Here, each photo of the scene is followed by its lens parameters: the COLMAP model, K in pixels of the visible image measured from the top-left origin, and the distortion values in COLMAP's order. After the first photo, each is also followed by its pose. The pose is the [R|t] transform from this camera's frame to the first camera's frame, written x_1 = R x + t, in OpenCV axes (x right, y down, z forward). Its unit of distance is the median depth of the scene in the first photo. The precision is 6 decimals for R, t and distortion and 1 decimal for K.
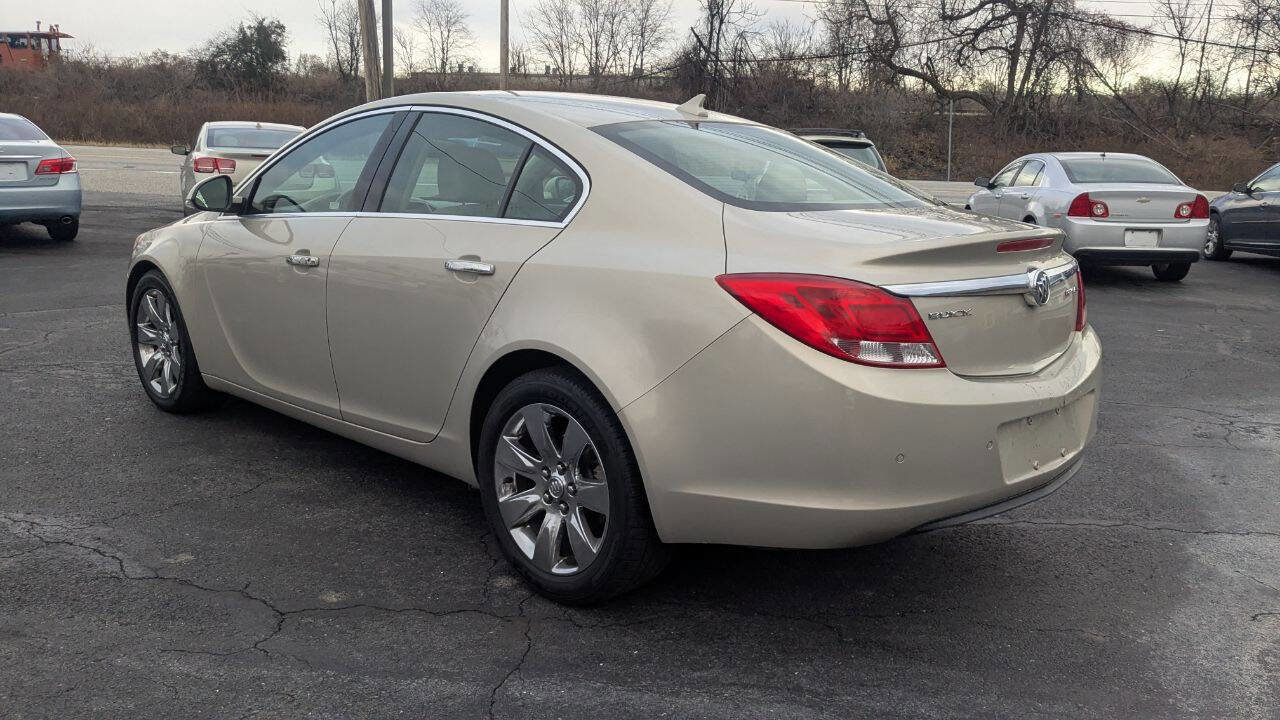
lens RADIAL K [[1029.1, 0, 630.7], [0, 1029.1, 354.2], [0, 0, 1]] dist [0.057639, -0.089718]
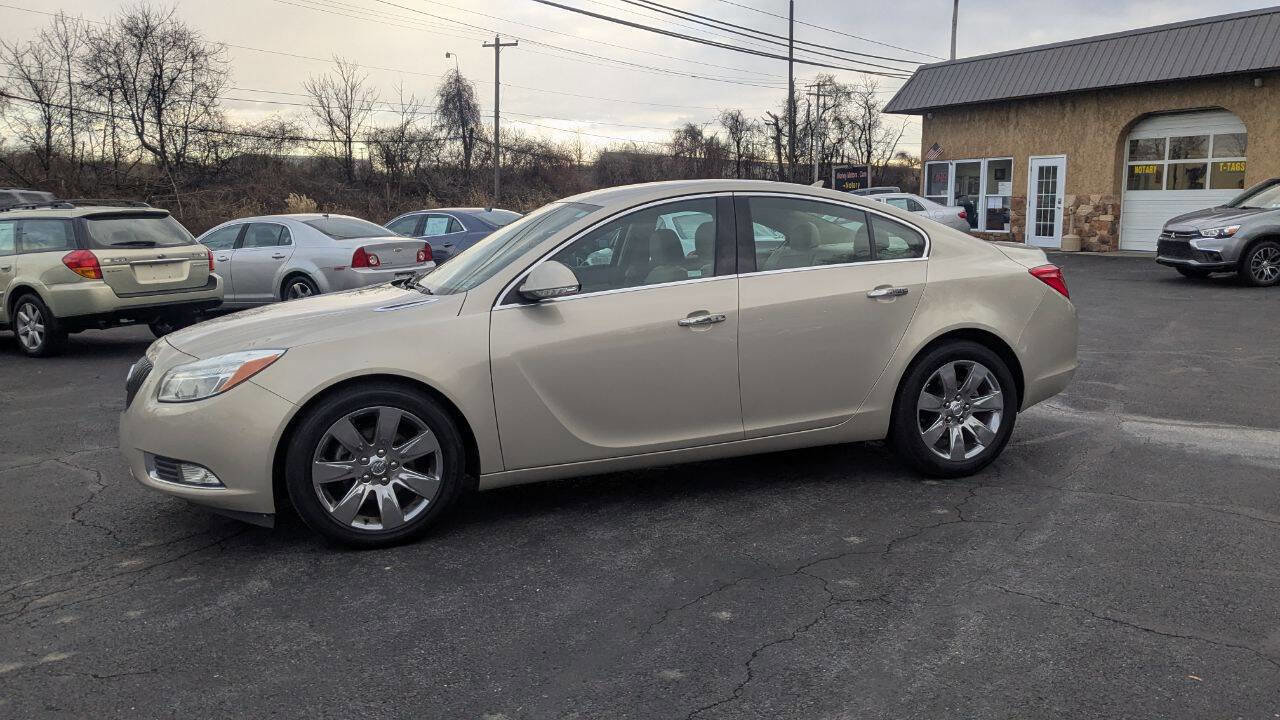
lens RADIAL K [[1043.5, 0, 652.1], [0, 1043.5, 362.2], [0, 0, 1]] dist [0.052444, -0.092315]
pose [[0.428673, -0.167303, 0.887834, -0.156116], [0.210301, 0.974189, 0.082036, -0.016915], [-0.878643, 0.151545, 0.452793, 0.055360]]
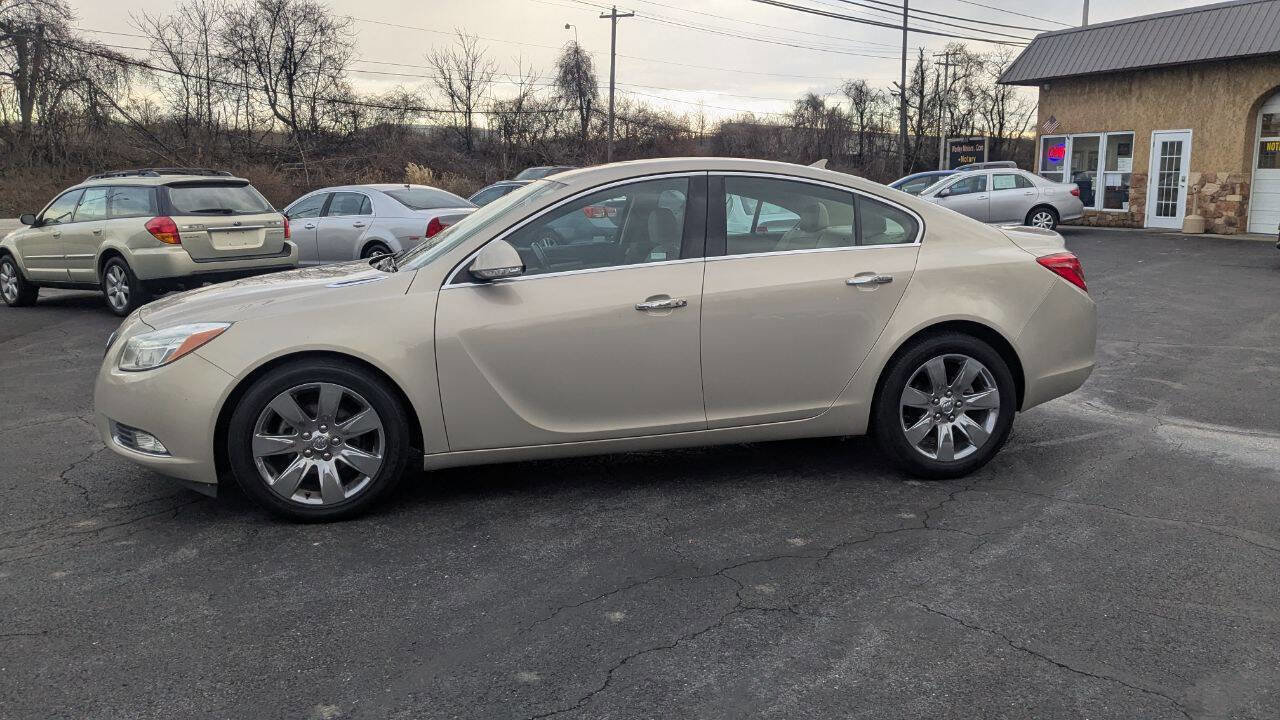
lens RADIAL K [[1045.7, 0, 638.6], [0, 1045.7, 338.8], [0, 0, 1]] dist [0.061919, -0.103089]
pose [[0.546227, -0.156137, 0.822956, -0.142420], [0.188761, 0.980147, 0.060672, -0.014052], [-0.816091, 0.122201, 0.564856, 0.039104]]
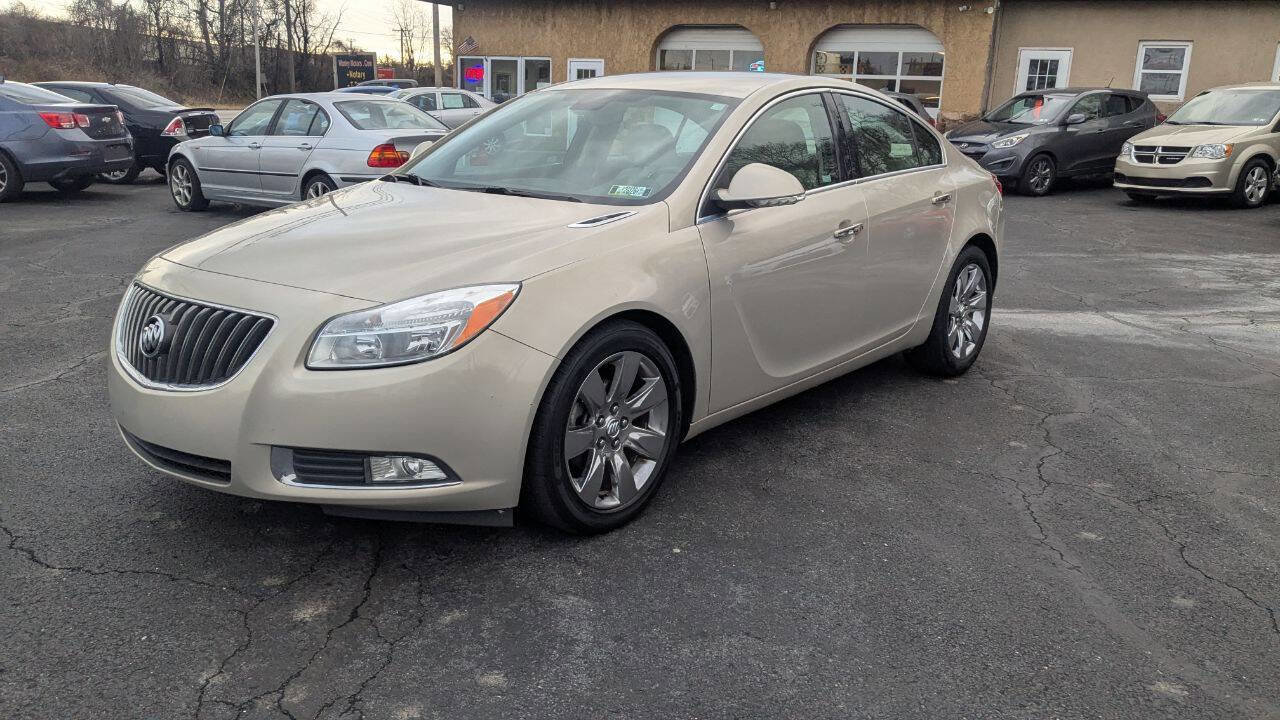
lens RADIAL K [[1027.6, 0, 643.5], [0, 1027.6, 382.4], [0, 0, 1]] dist [0.044192, -0.064541]
pose [[-0.103157, -0.287832, 0.952109, -0.152069], [0.166152, 0.938780, 0.301804, -0.033680], [-0.980690, 0.189328, -0.049018, 0.141889]]
